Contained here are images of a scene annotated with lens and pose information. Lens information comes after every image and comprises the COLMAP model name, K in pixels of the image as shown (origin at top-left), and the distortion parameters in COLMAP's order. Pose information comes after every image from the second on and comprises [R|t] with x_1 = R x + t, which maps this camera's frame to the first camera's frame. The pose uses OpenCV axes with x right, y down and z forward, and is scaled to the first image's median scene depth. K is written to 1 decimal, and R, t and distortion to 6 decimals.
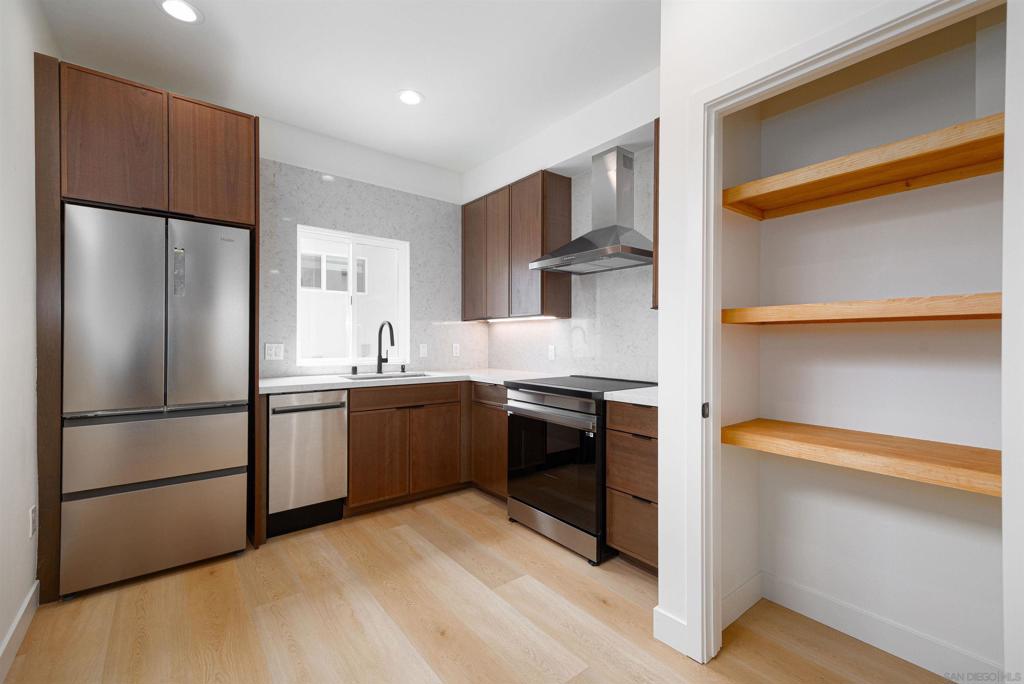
lens RADIAL K [[422.4, 0, 509.6], [0, 422.4, 343.8], [0, 0, 1]] dist [0.004530, 0.000724]
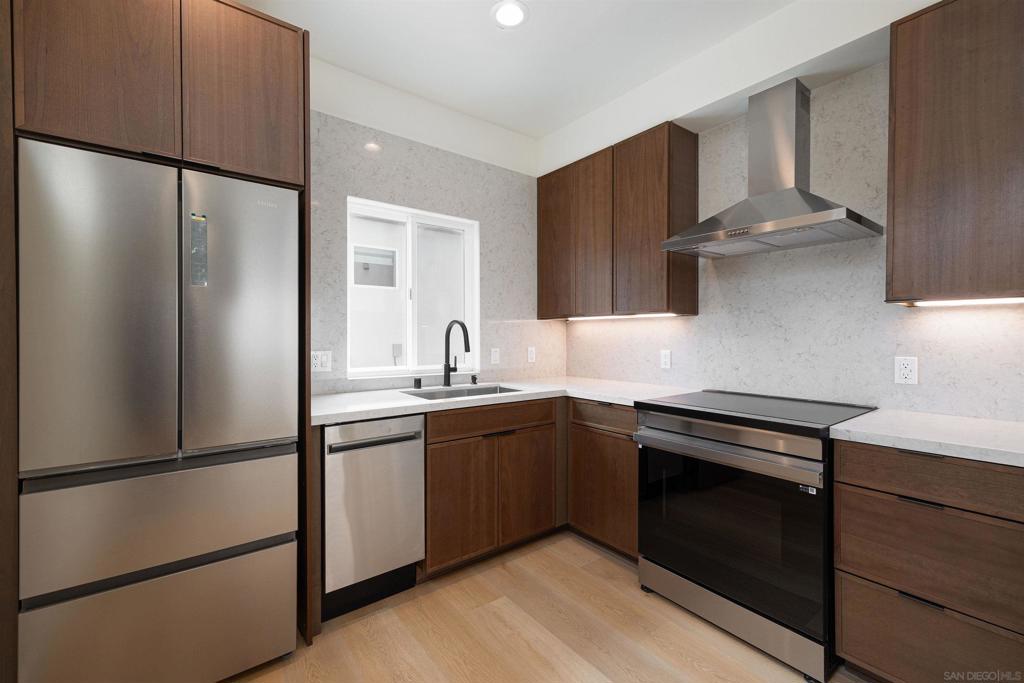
lens RADIAL K [[422.4, 0, 516.3], [0, 422.4, 341.6], [0, 0, 1]] dist [0.004530, 0.000724]
pose [[0.999972, -0.004063, -0.006356, -0.219084], [0.004089, 0.999984, 0.003954, -0.020584], [0.006340, -0.003980, 0.999972, 0.265290]]
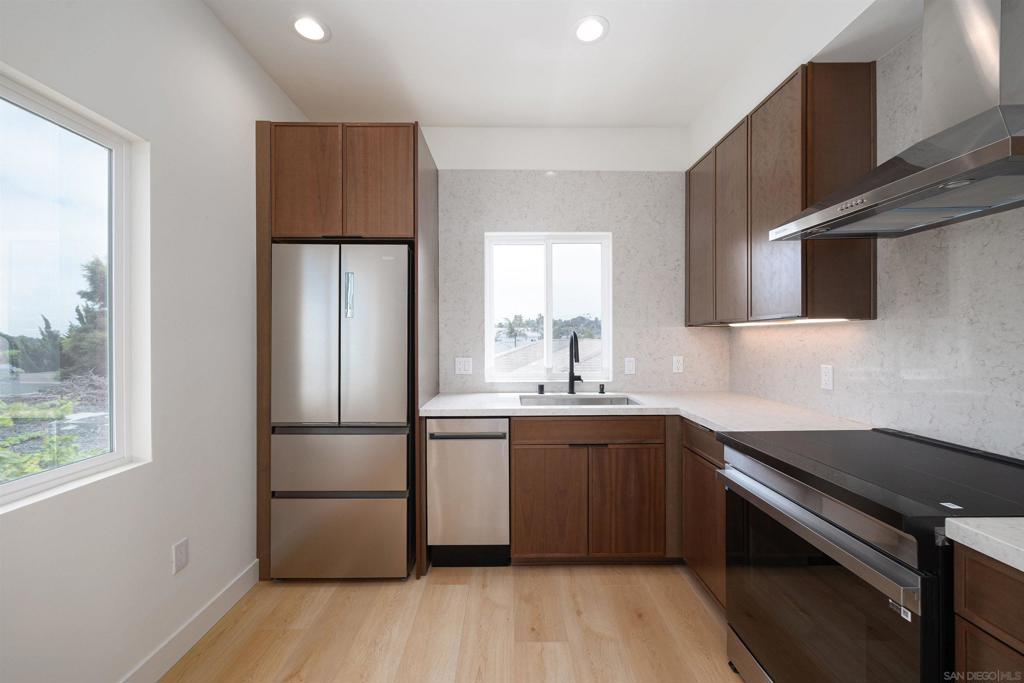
lens RADIAL K [[398.1, 0, 512.7], [0, 398.1, 343.5], [0, 0, 1]] dist [-0.012357, -0.000269]
pose [[0.795720, -0.000525, -0.605665, 0.098005], [0.001732, 0.999998, 0.001409, -0.039020], [0.605663, -0.002170, 0.795719, 0.380624]]
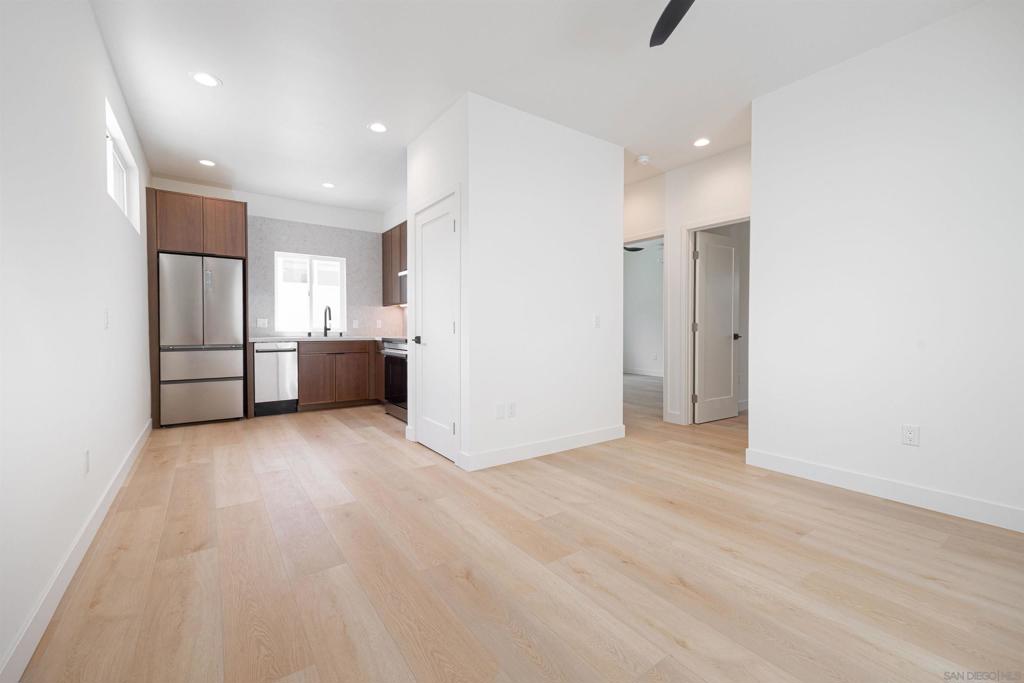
lens RADIAL K [[422.4, 0, 518.8], [0, 422.4, 339.6], [0, 0, 1]] dist [0.004530, 0.000724]
pose [[0.999216, -0.004159, -0.039374, 0.674624], [0.004757, 0.999875, 0.015101, 0.074159], [0.039306, -0.015277, 0.999110, -0.839689]]
